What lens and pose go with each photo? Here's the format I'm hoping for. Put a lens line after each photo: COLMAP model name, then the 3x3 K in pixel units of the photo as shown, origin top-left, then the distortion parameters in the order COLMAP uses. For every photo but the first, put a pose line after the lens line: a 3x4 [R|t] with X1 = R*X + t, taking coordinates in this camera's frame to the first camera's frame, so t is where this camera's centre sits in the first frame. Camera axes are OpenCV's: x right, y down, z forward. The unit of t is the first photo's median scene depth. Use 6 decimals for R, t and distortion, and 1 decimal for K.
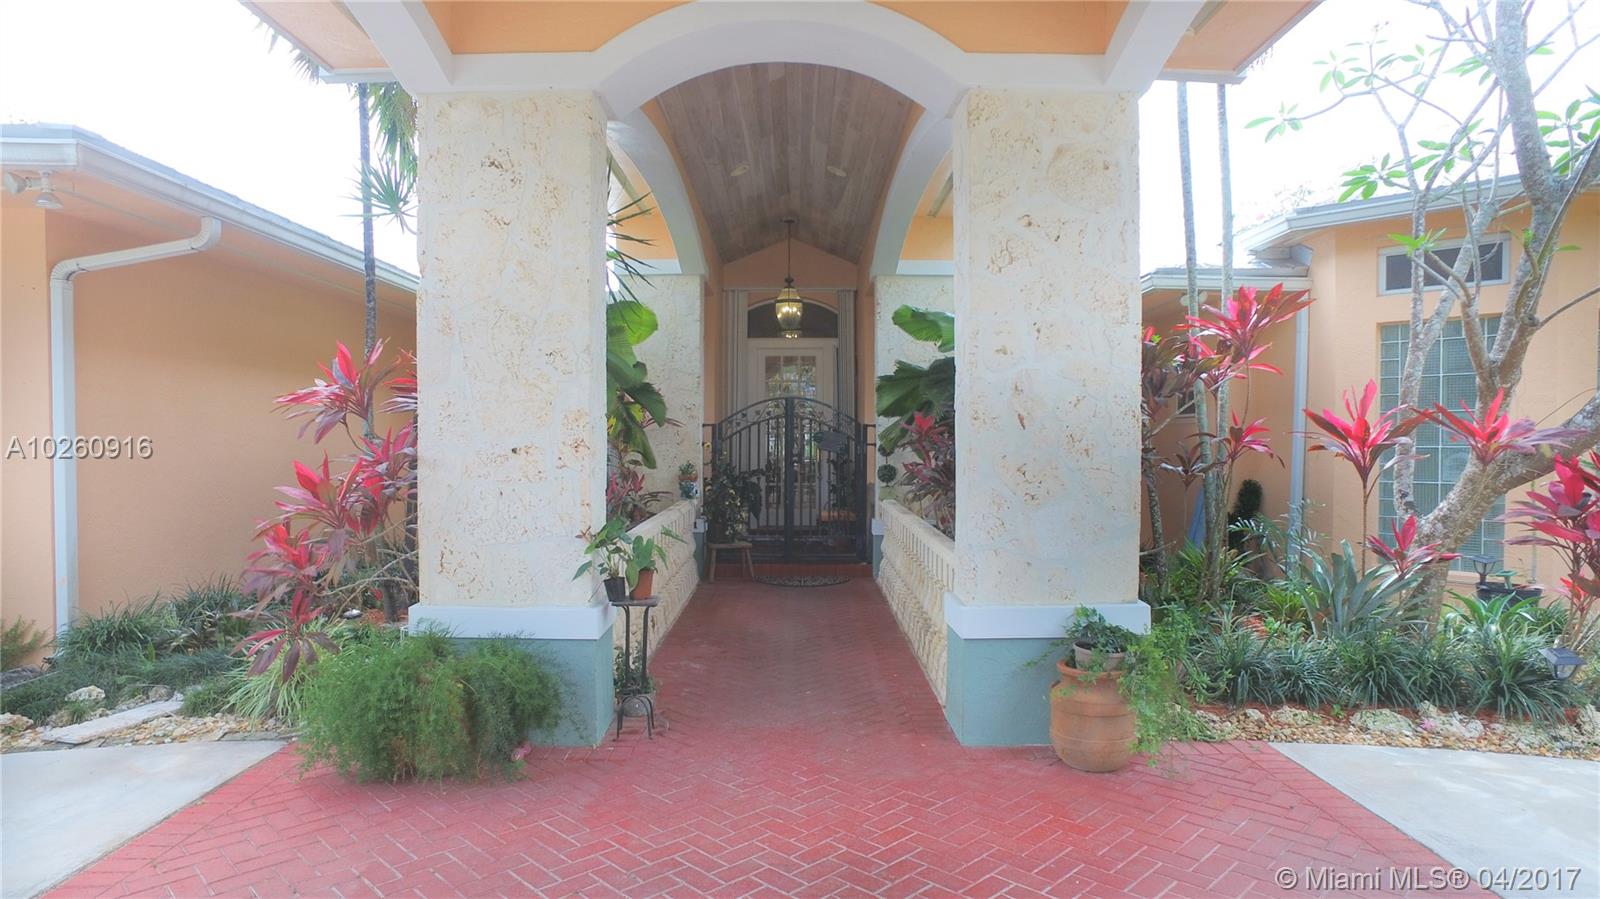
lens RADIAL K [[932.1, 0, 796.0], [0, 932.1, 458.3], [0, 0, 1]] dist [-0.131304, 0.092799]
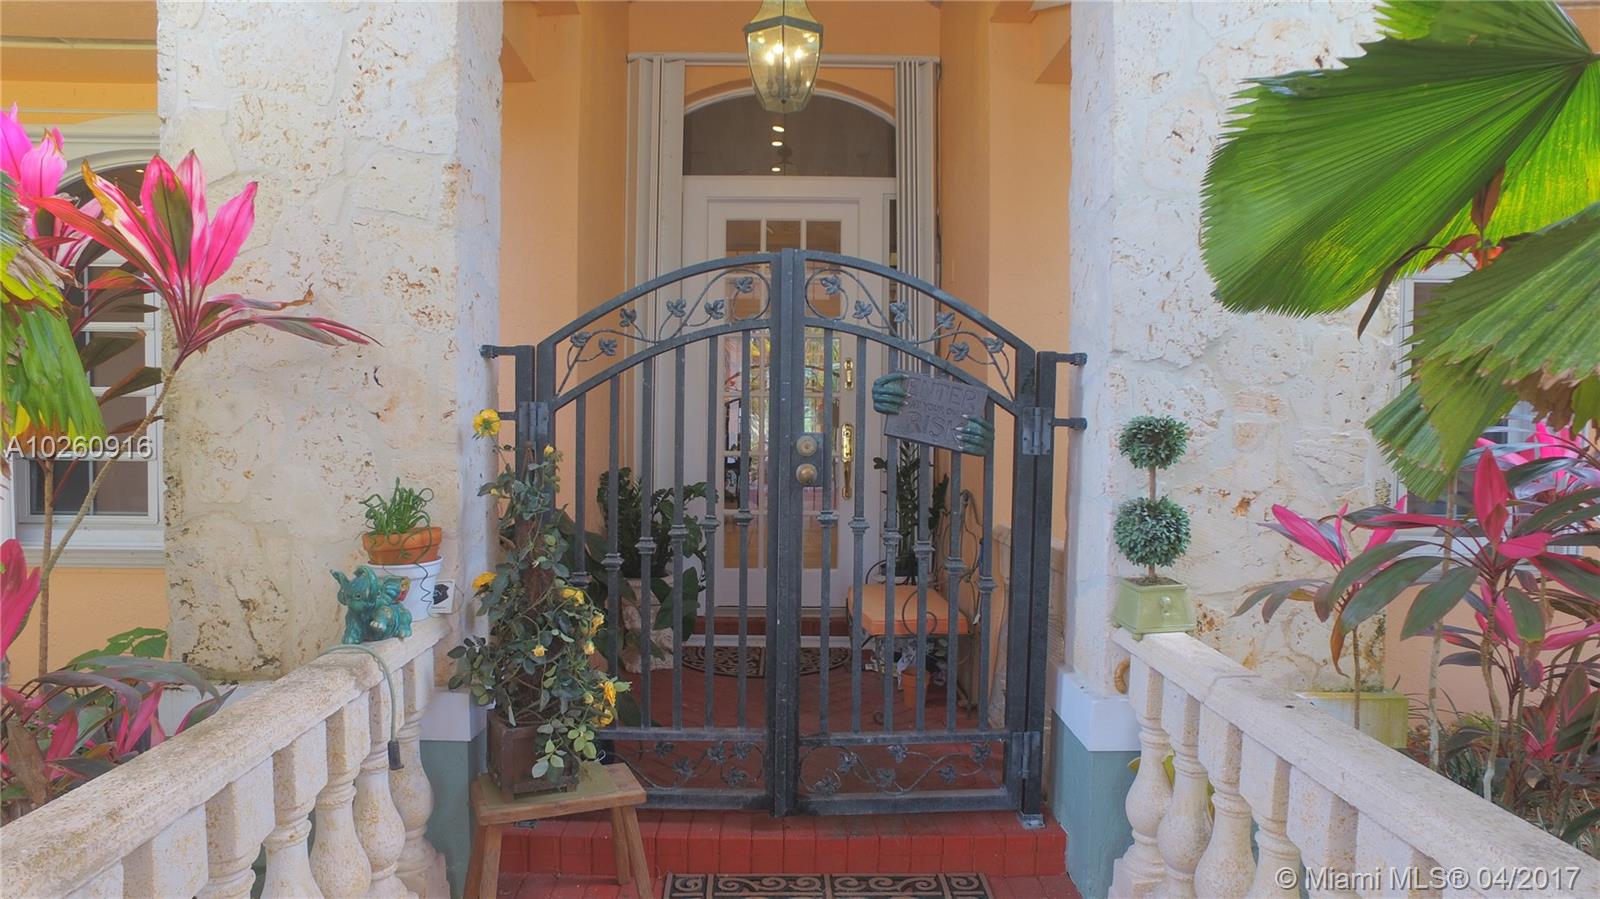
lens RADIAL K [[932.1, 0, 796.0], [0, 932.1, 458.3], [0, 0, 1]] dist [-0.131304, 0.092799]
pose [[0.999828, 0.007825, 0.016820, -0.008543], [-0.008163, 0.999764, 0.020134, -0.008947], [-0.016658, -0.020267, 0.999656, 0.712672]]
